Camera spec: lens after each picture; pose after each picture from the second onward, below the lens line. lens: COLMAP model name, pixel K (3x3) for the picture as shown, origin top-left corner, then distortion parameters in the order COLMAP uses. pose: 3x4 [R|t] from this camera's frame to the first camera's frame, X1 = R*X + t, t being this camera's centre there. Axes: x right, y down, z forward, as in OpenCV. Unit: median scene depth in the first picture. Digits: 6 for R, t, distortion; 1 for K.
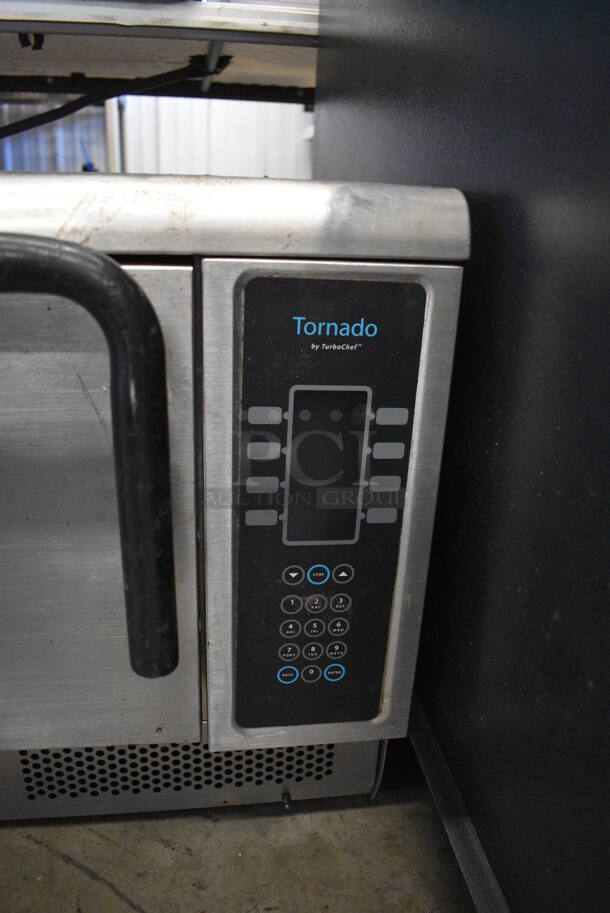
lens RADIAL K [[722.1, 0, 305.0], [0, 722.1, 456.5], [0, 0, 1]] dist [-0.082872, -0.000075]
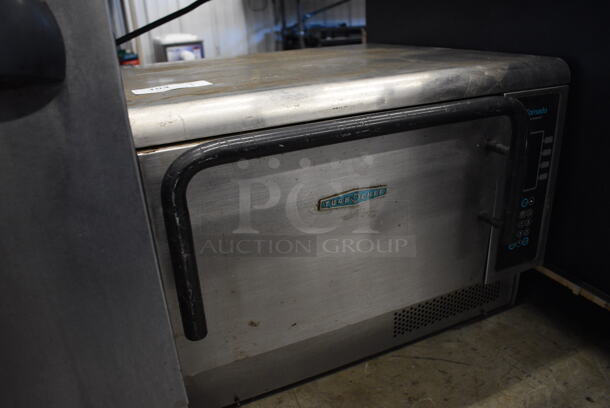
lens RADIAL K [[482.5, 0, 302.9], [0, 482.5, 200.6], [0, 0, 1]] dist [-0.049625, -0.003191]
pose [[0.958536, -0.192077, 0.210512, -1.164710], [0.190295, 0.981302, 0.028884, -0.055367], [-0.212124, 0.012373, 0.977165, -0.580930]]
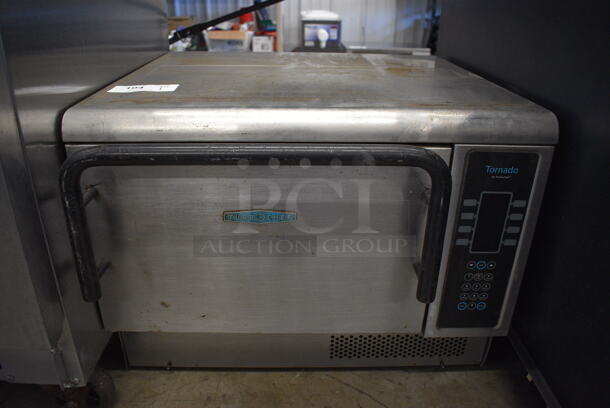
lens RADIAL K [[482.5, 0, 305.0], [0, 482.5, 204.0], [0, 0, 1]] dist [-0.082872, -0.000075]
pose [[0.992729, 0.028712, -0.116896, -0.392501], [-0.021684, 0.997905, 0.060961, -0.128363], [0.118402, -0.057983, 0.991271, -0.656672]]
